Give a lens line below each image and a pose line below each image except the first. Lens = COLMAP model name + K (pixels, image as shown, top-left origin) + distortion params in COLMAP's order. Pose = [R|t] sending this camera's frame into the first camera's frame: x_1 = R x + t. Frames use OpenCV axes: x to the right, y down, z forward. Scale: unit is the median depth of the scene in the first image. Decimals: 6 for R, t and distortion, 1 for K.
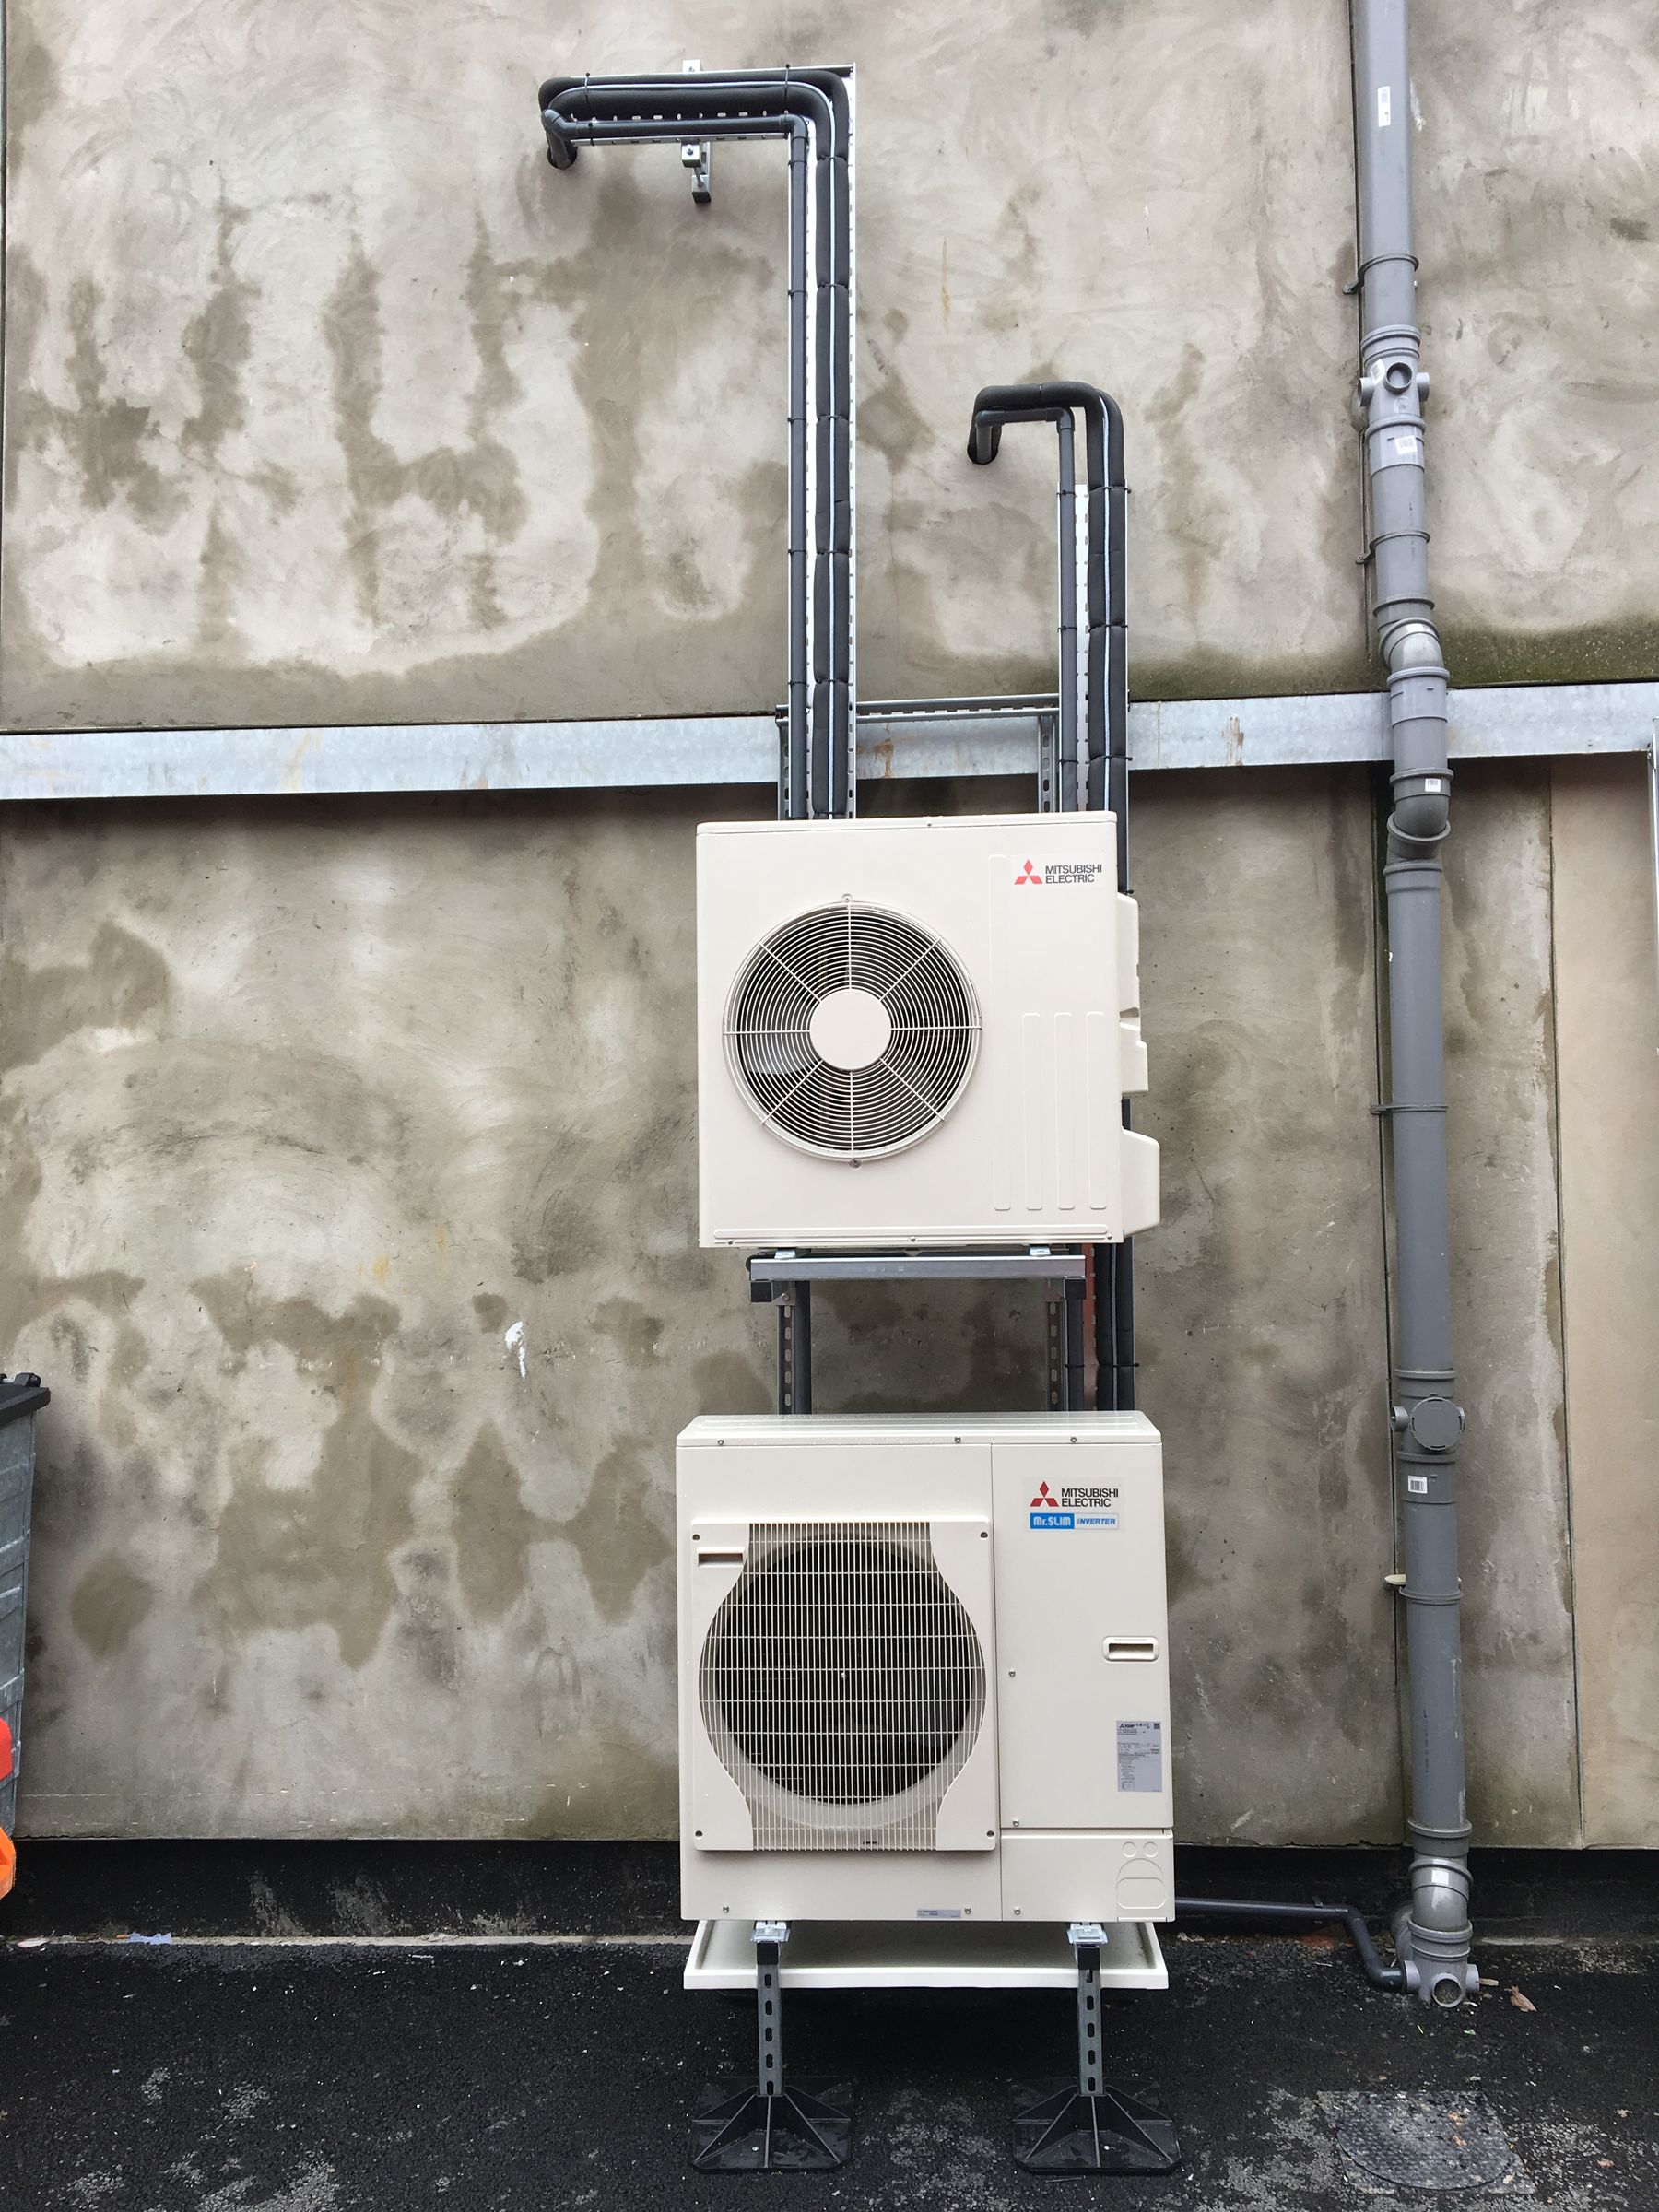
lens RADIAL K [[1900.1, 0, 814.6], [0, 1900.1, 1093.8], [0, 0, 1]] dist [0.088107, -0.136320]
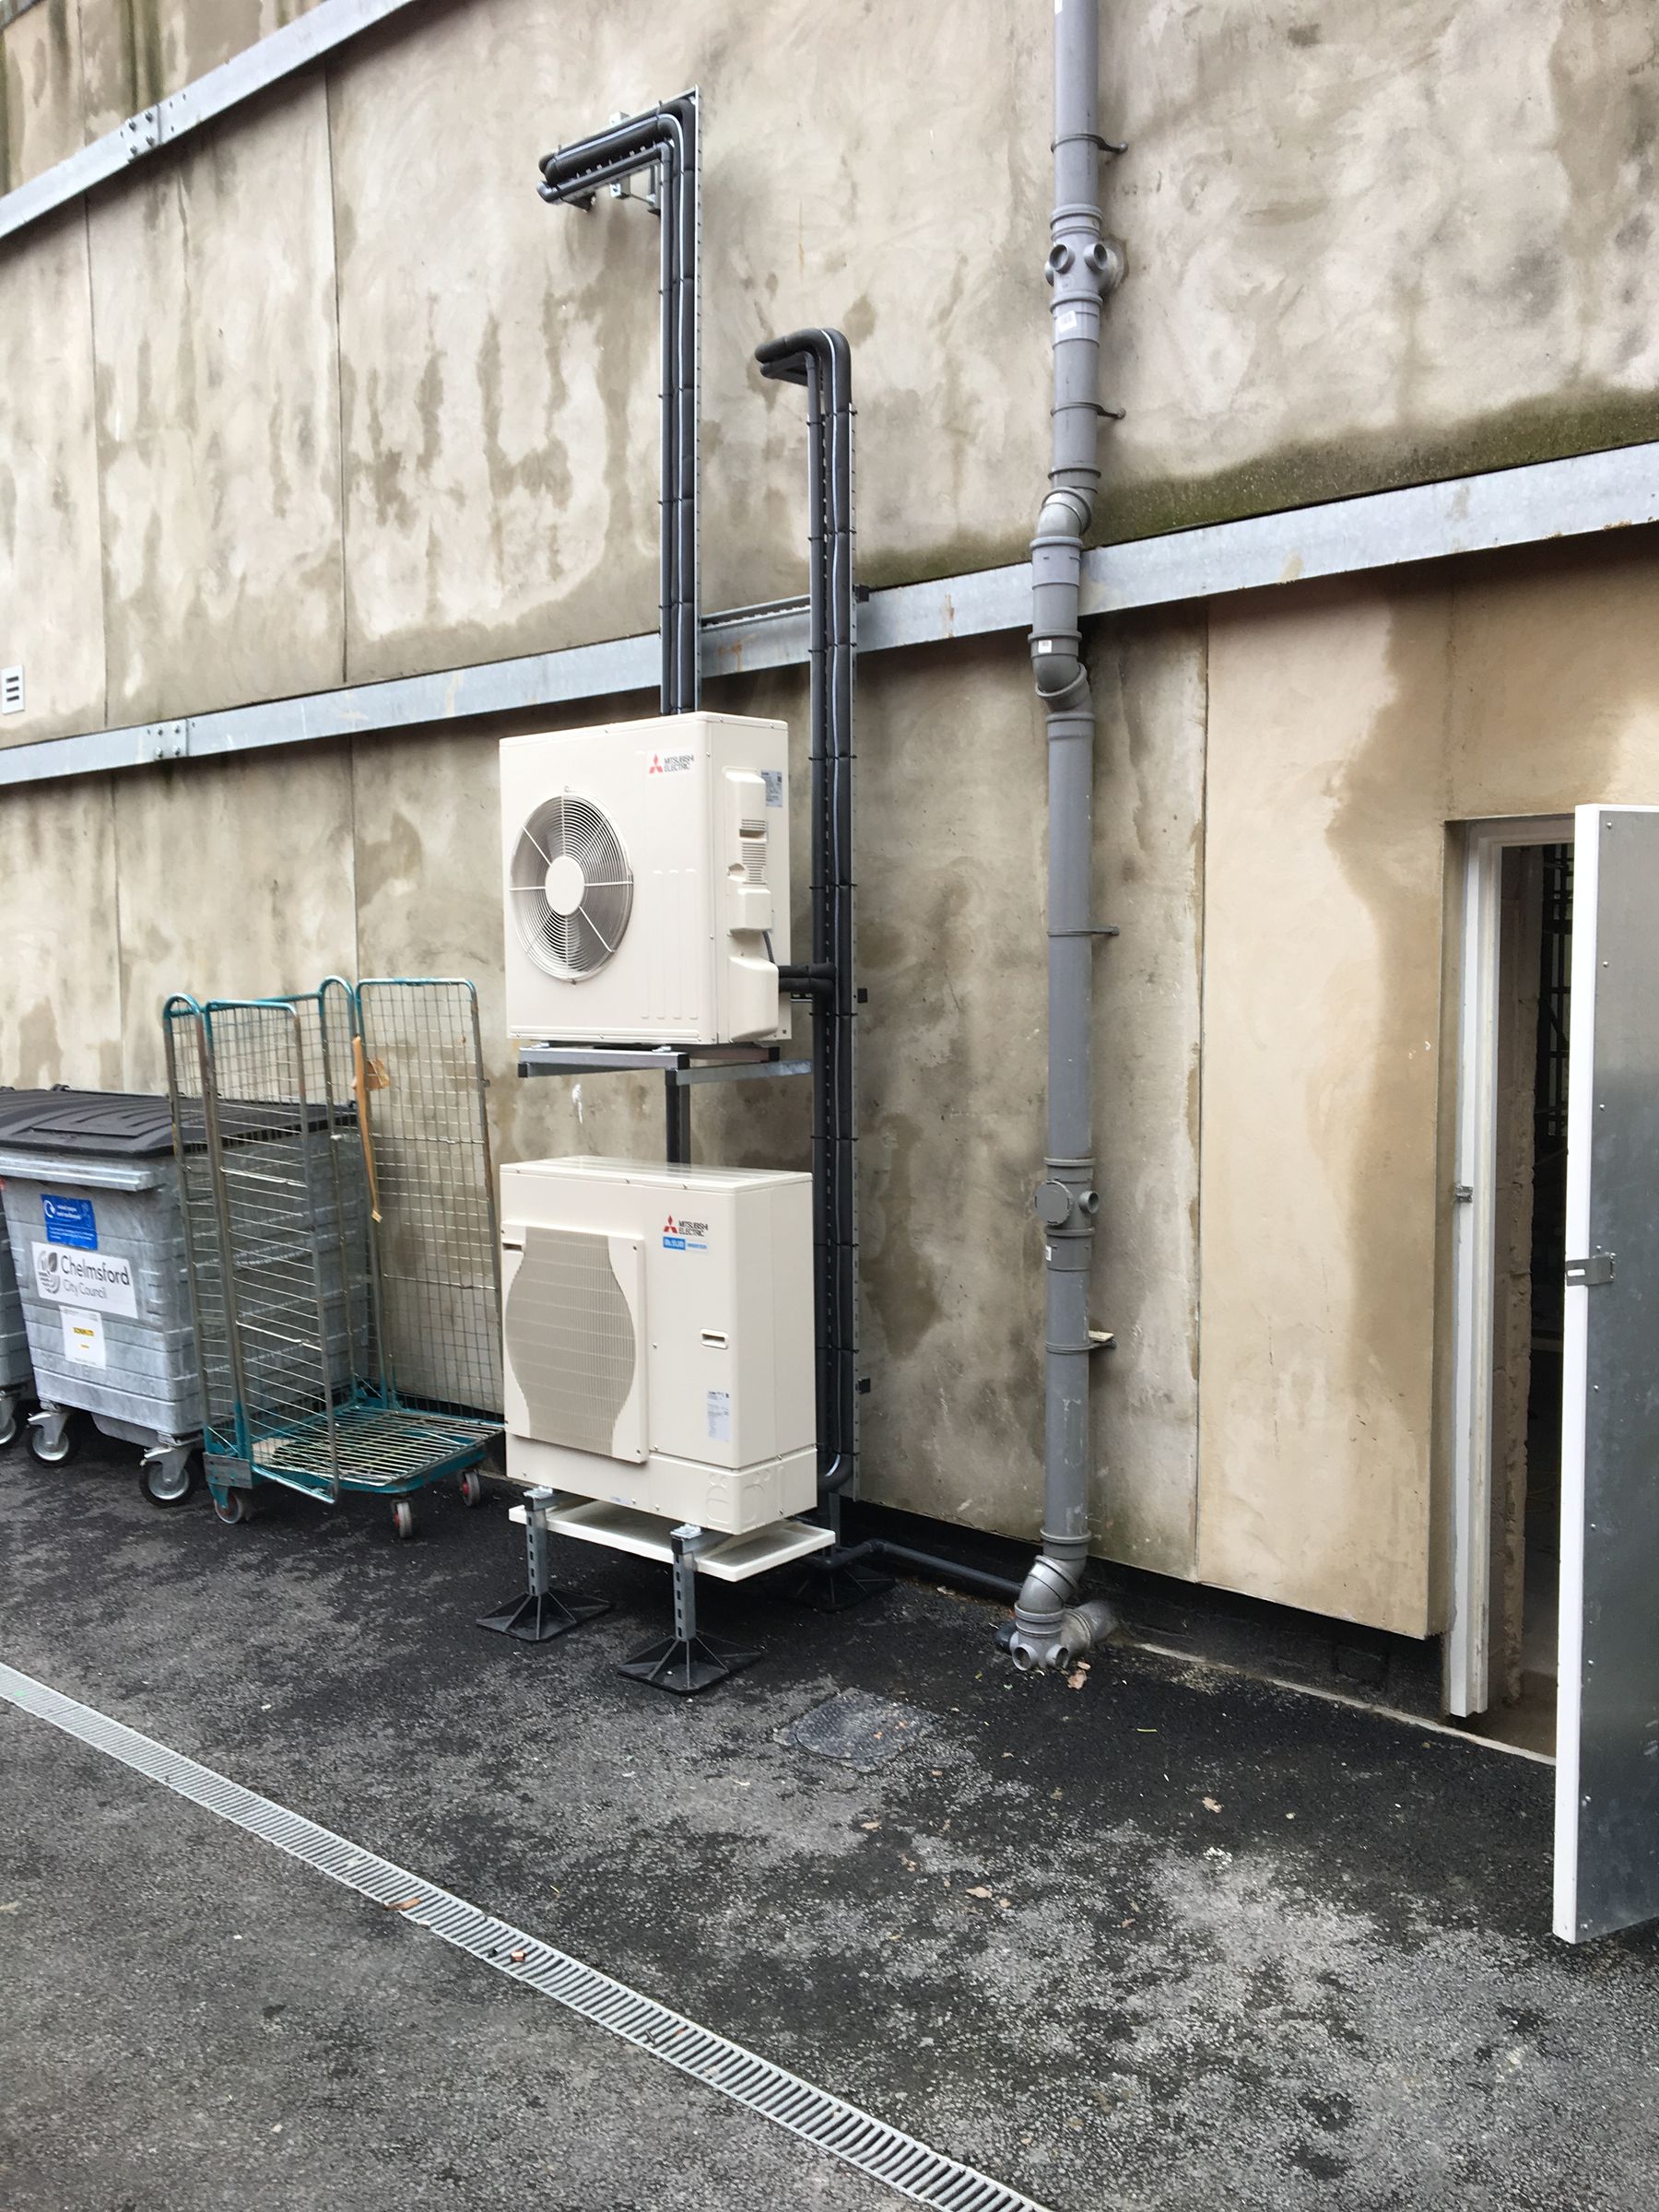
lens RADIAL K [[1900.1, 0, 806.5], [0, 1900.1, 1106.0], [0, 0, 1]] dist [0.088107, -0.136320]
pose [[0.776557, 0.052138, -0.627887, 0.885043], [0.032016, 0.992017, 0.121971, -0.032223], [0.629233, -0.114820, 0.768688, 0.015260]]
